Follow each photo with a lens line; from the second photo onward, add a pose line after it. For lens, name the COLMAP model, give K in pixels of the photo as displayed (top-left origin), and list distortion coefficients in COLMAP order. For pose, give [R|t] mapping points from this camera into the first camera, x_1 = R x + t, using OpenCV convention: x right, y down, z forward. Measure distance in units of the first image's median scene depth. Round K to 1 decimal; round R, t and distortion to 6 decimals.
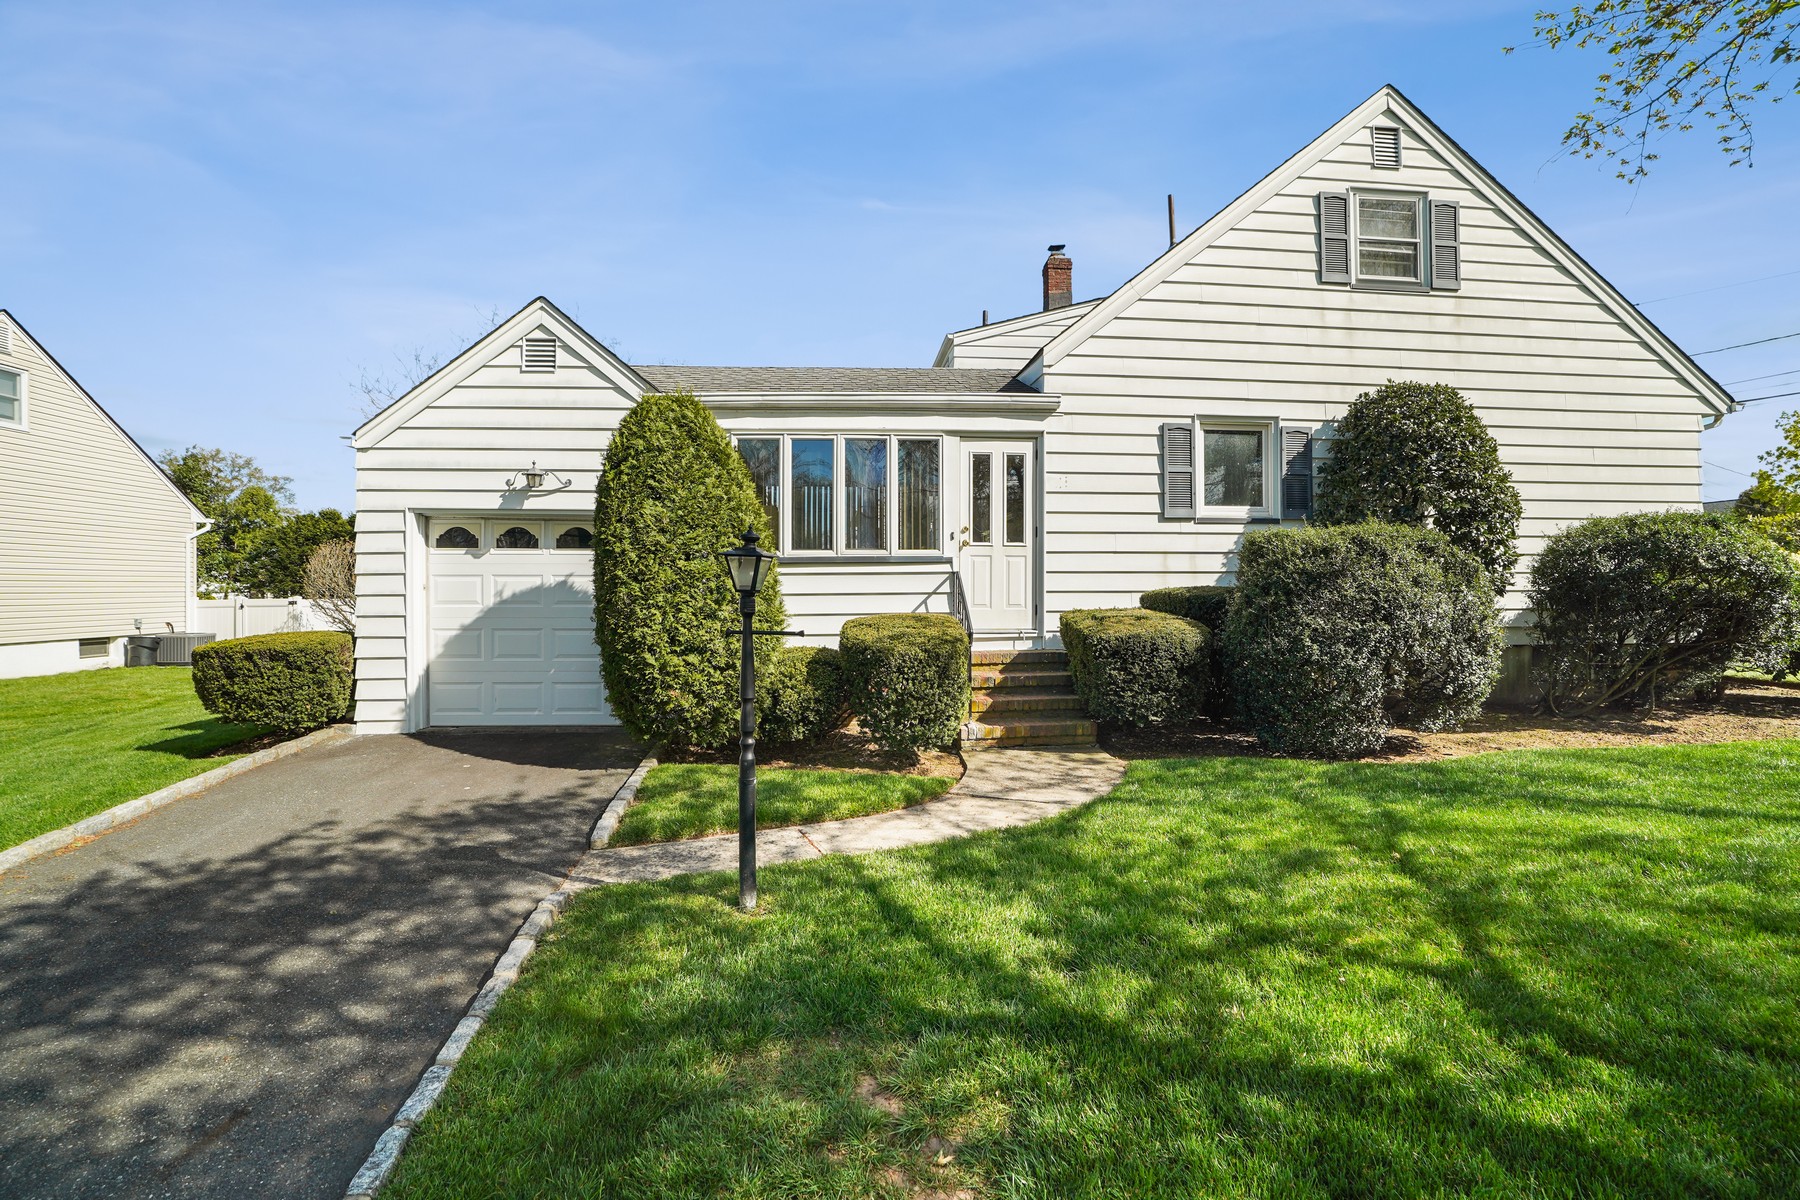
lens RADIAL K [[836.9, 0, 898.6], [0, 836.9, 590.1], [0, 0, 1]] dist [-0.032023, 0.001543]
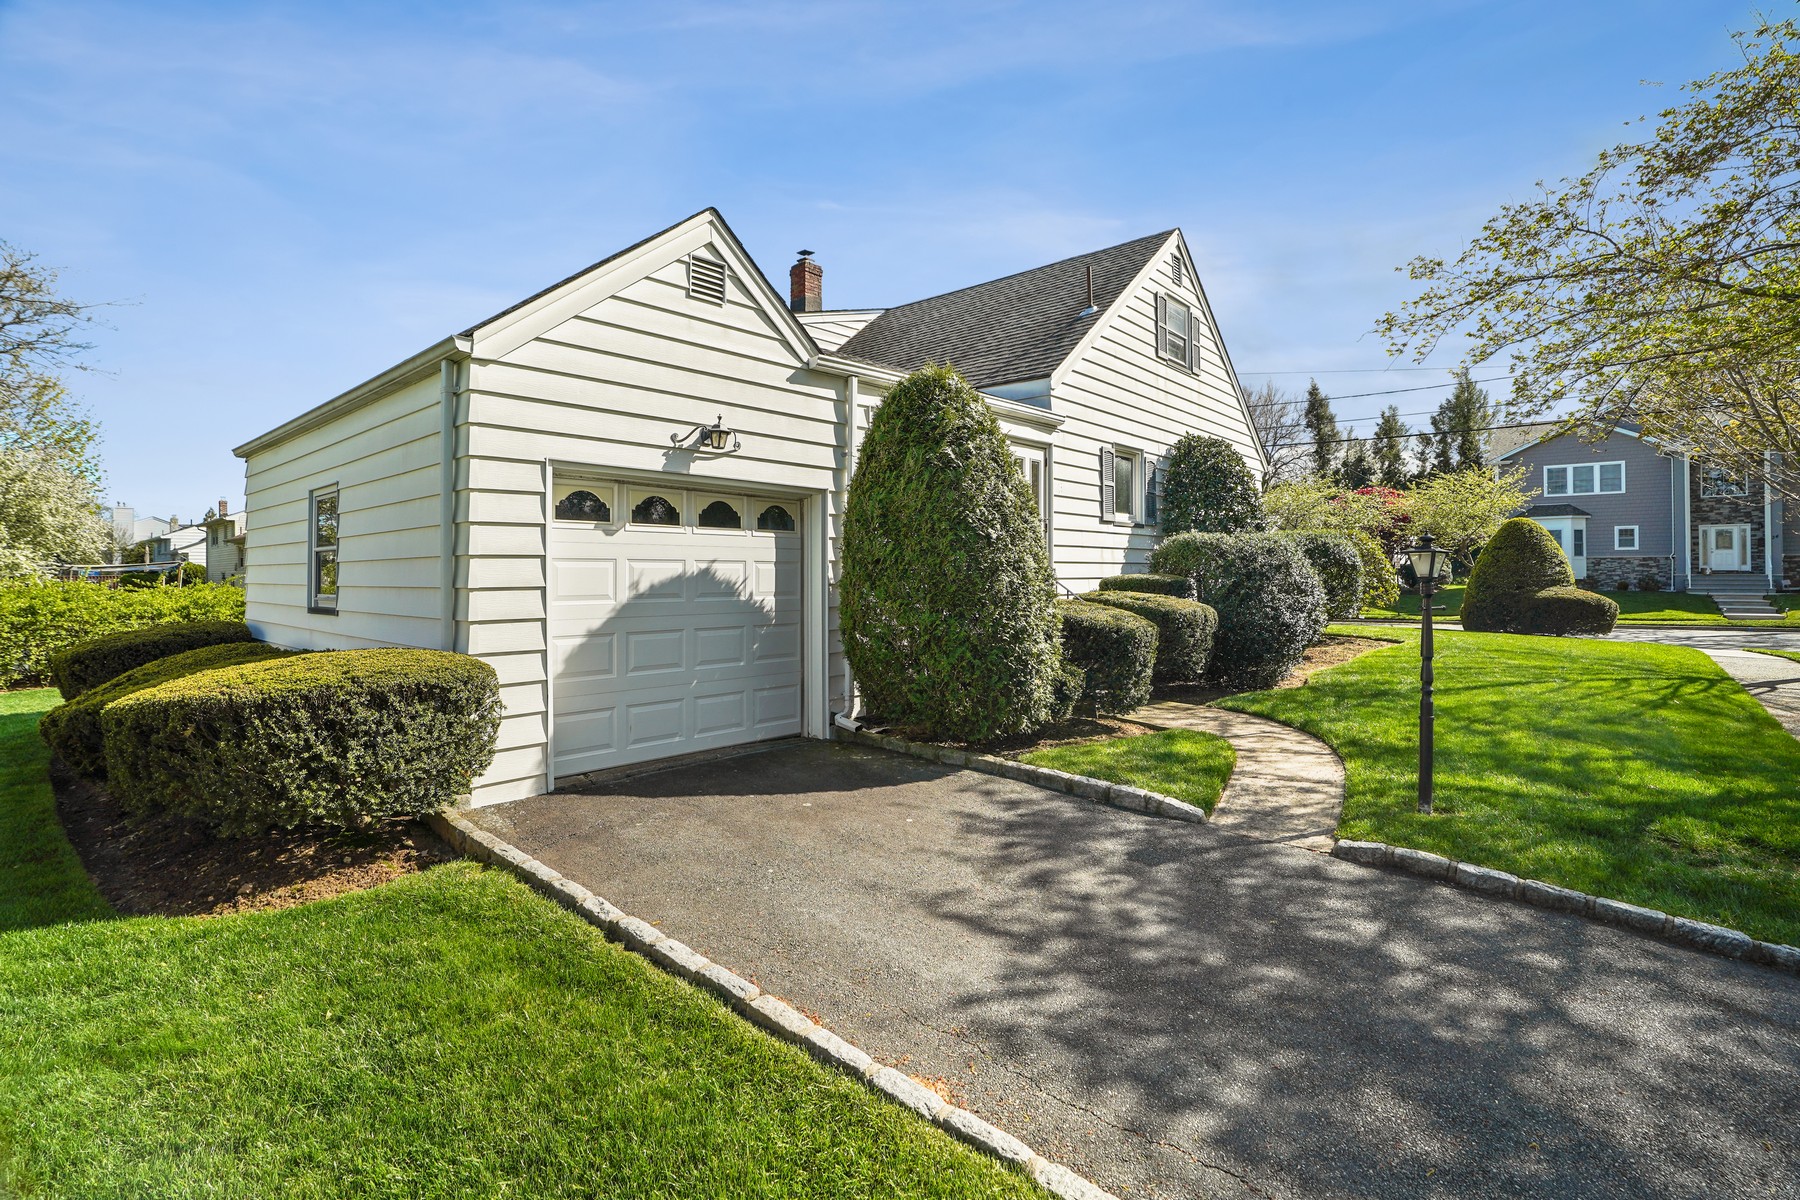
lens RADIAL K [[836.9, 0, 886.7], [0, 836.9, 568.8], [0, 0, 1]] dist [-0.032023, 0.001543]
pose [[0.726738, 0.002957, 0.686909, -0.829216], [0.004673, 0.999946, -0.009249, -0.002080], [-0.686899, 0.009931, 0.726685, 0.304731]]
